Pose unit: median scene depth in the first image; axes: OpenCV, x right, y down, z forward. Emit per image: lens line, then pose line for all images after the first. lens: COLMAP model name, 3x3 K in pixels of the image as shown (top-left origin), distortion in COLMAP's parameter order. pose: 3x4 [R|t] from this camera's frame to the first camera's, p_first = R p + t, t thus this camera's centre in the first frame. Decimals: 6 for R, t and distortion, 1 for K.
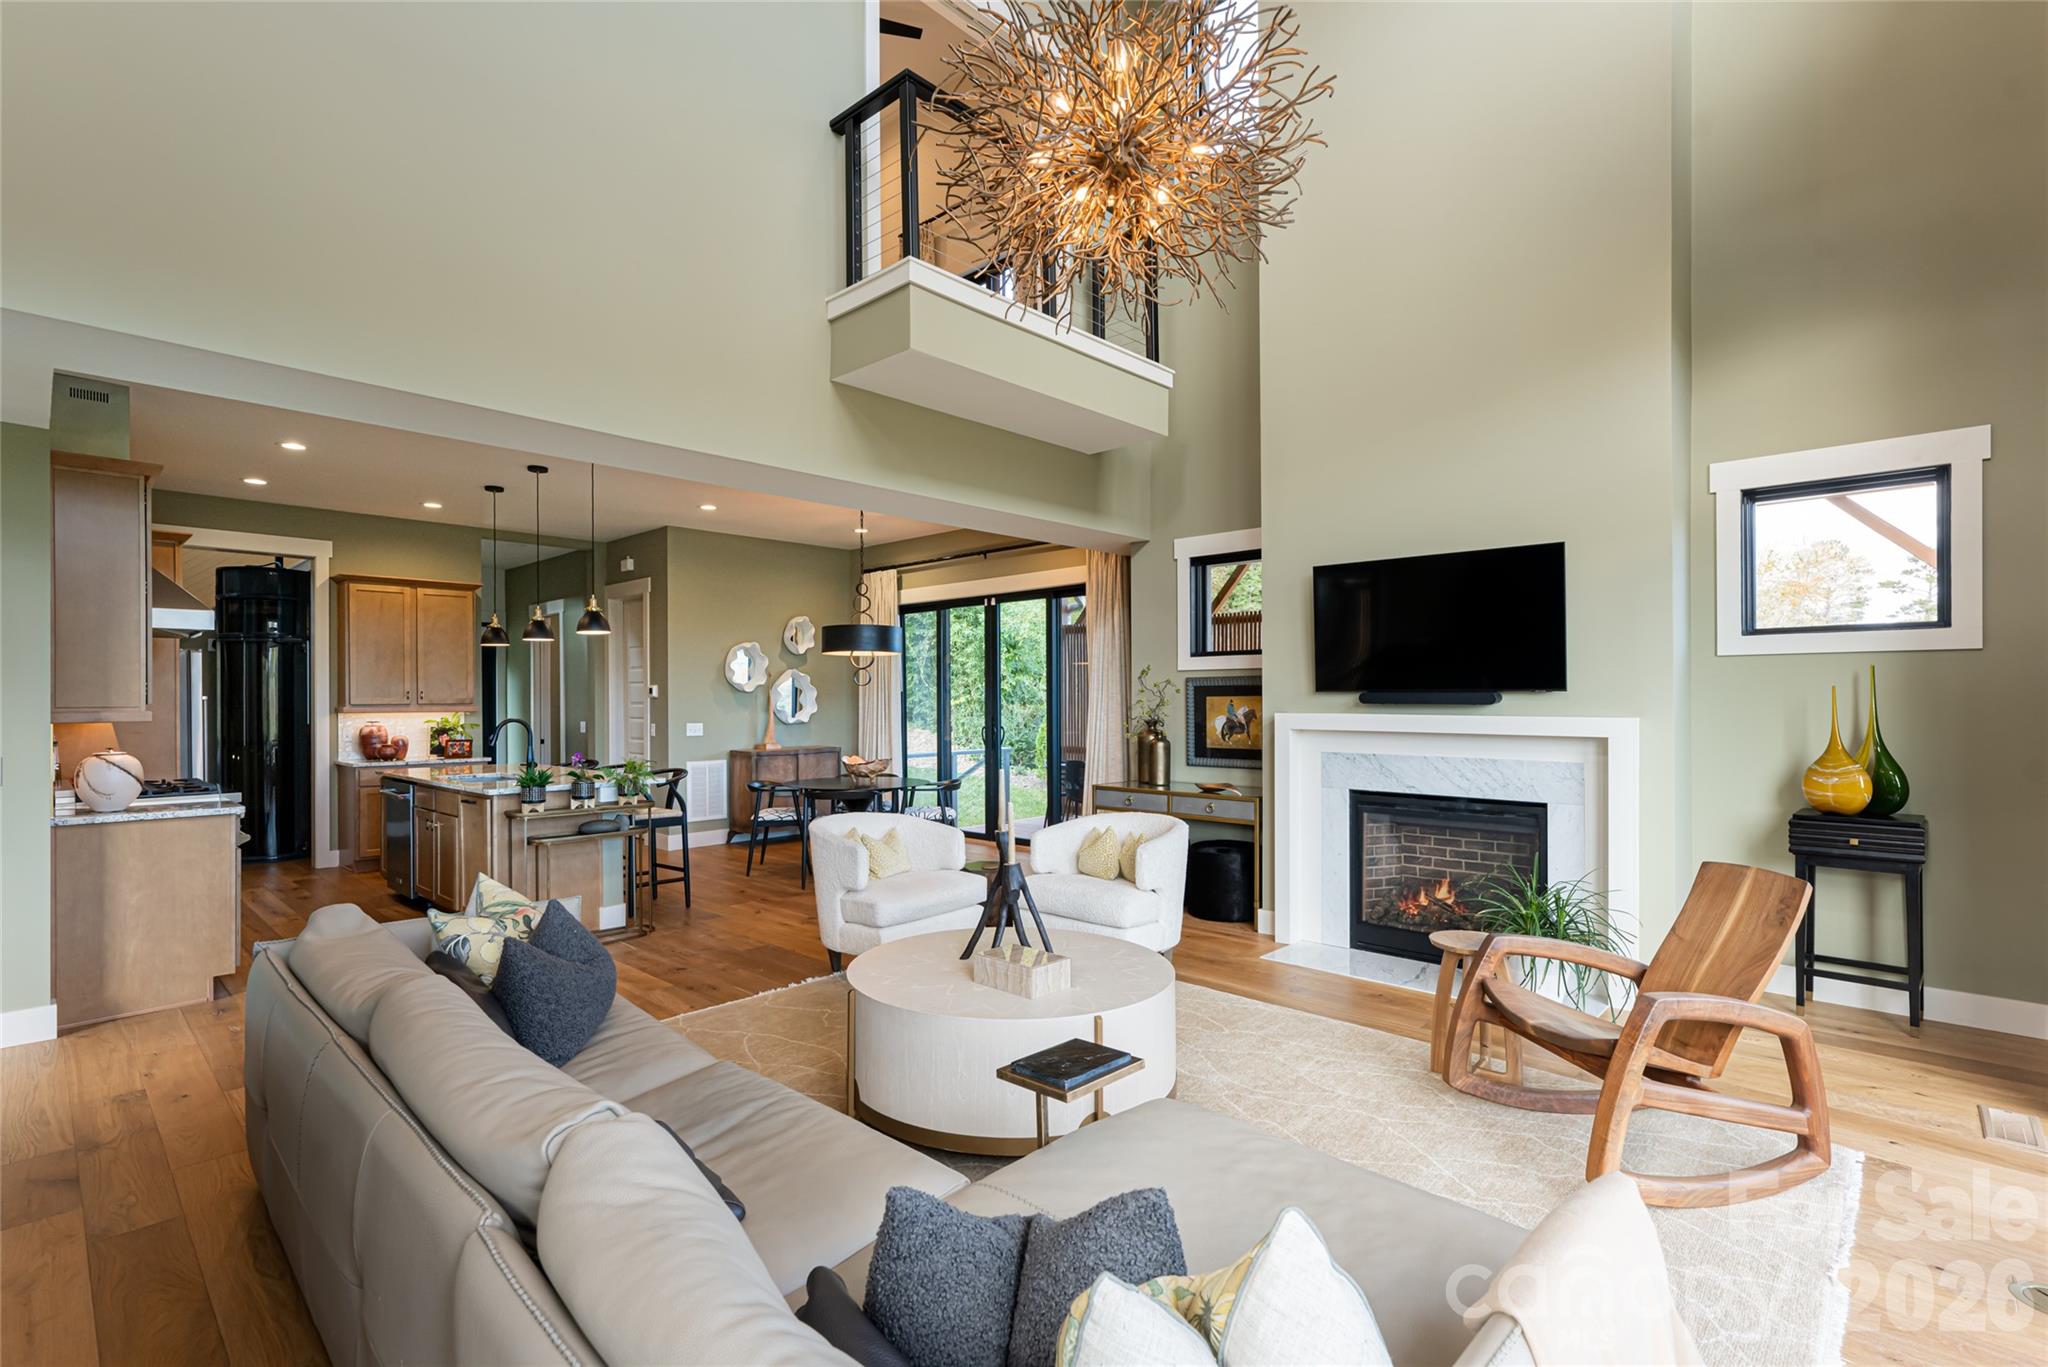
lens RADIAL K [[945.0, 0, 1021.4], [0, 945.0, 691.8], [0, 0, 1]] dist [-0.001489, -0.000155]
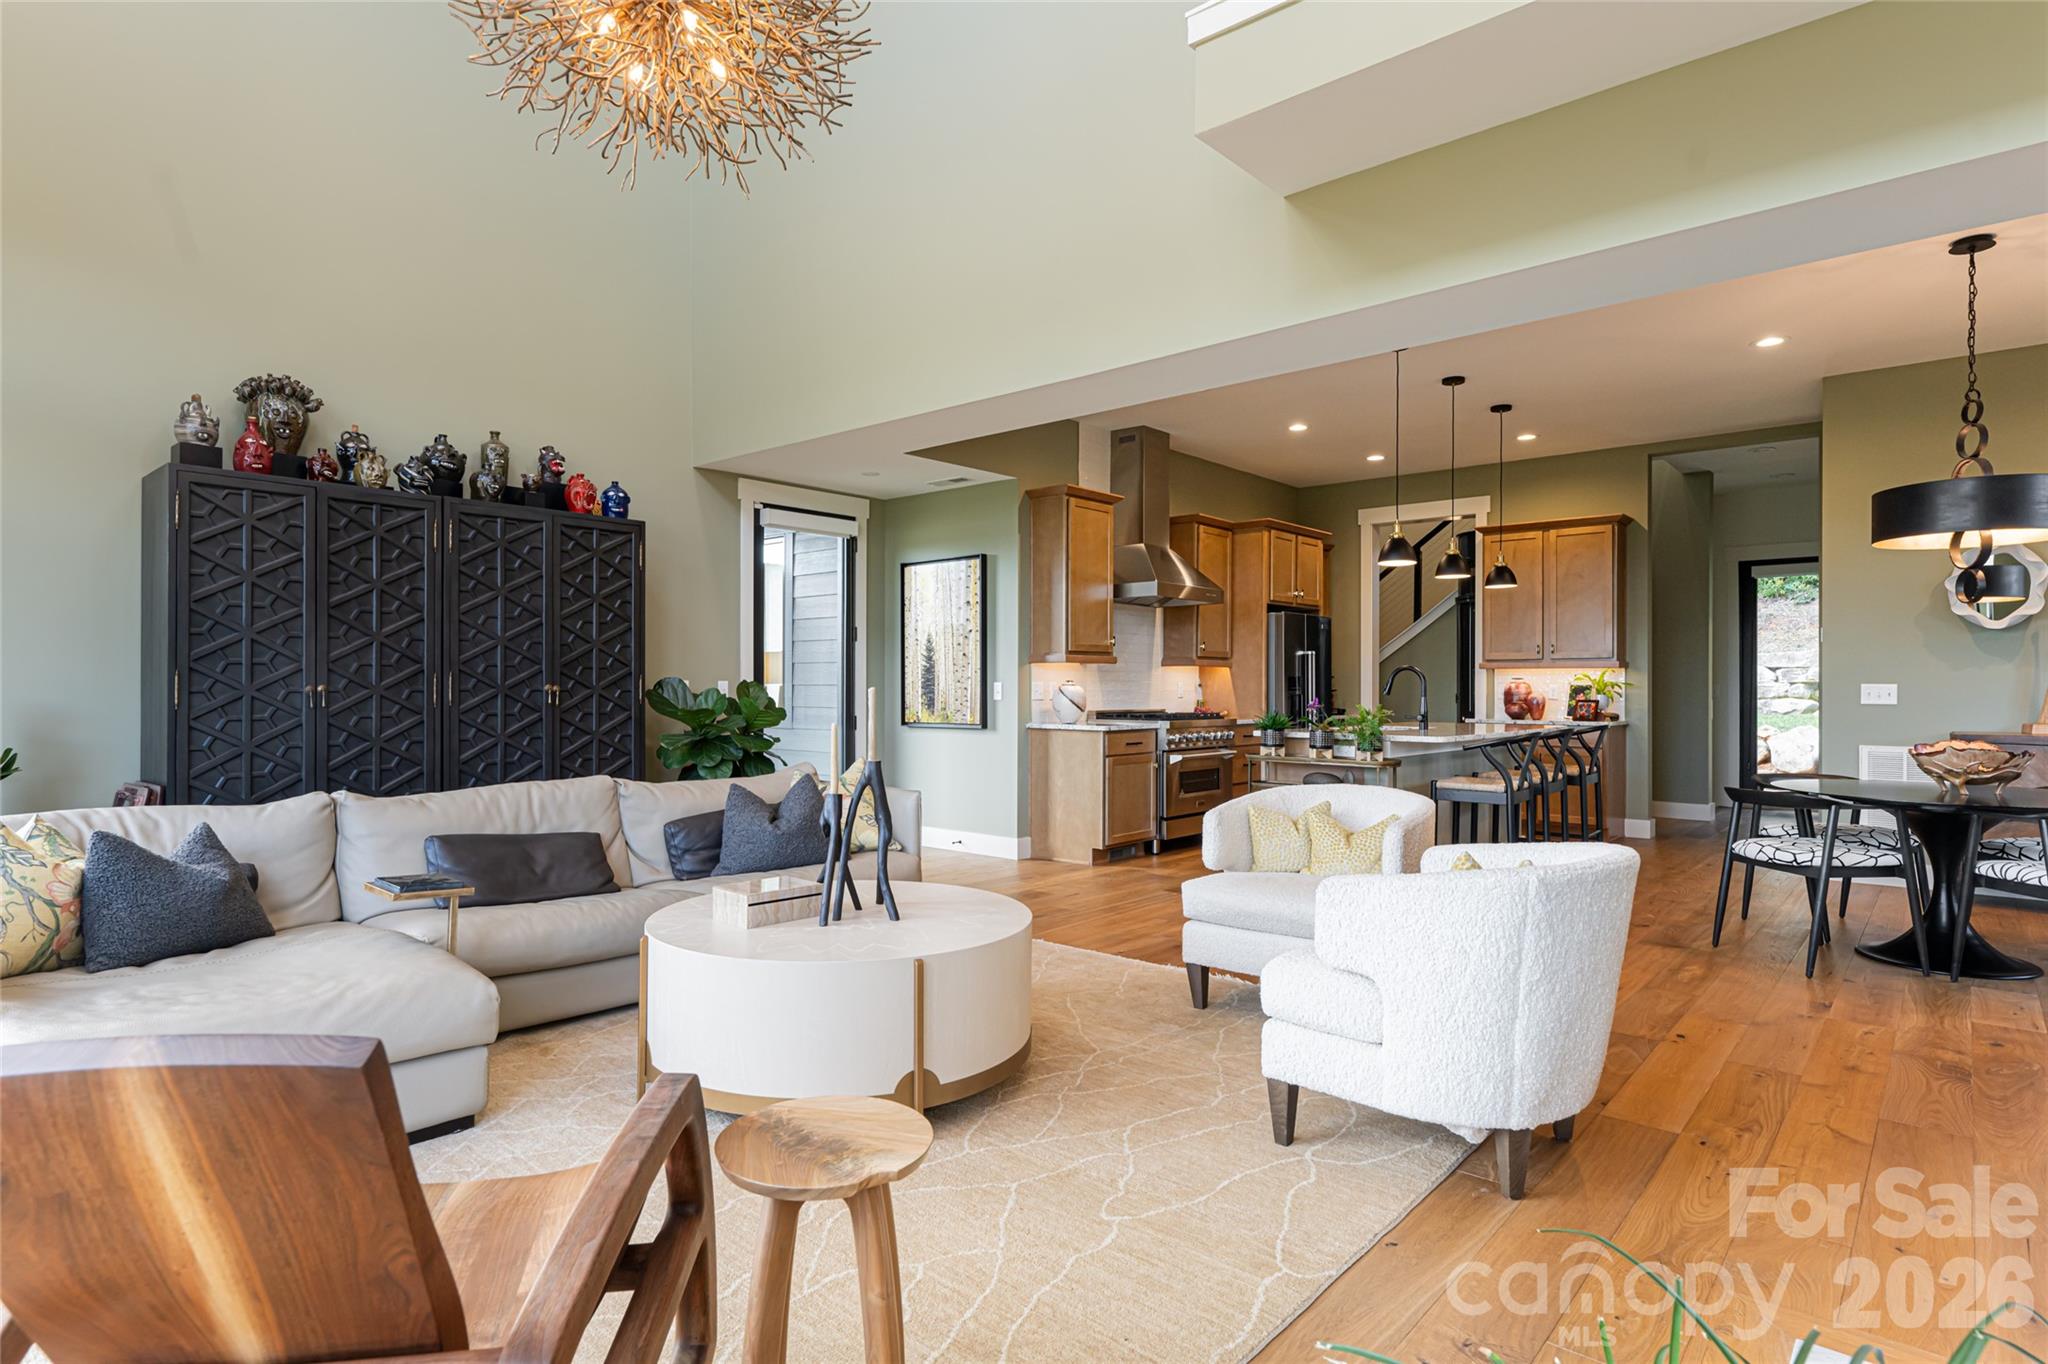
lens RADIAL K [[1099.8, 0, 1021.5], [0, 1099.8, 685.2], [0, 0, 1]] dist [-0.003873, -0.000664]
pose [[0.047539, 0.003752, -0.998862, 0.385415], [0.006003, 0.999974, 0.004042, 0.030254], [0.998851, -0.006188, 0.047515, 0.437670]]
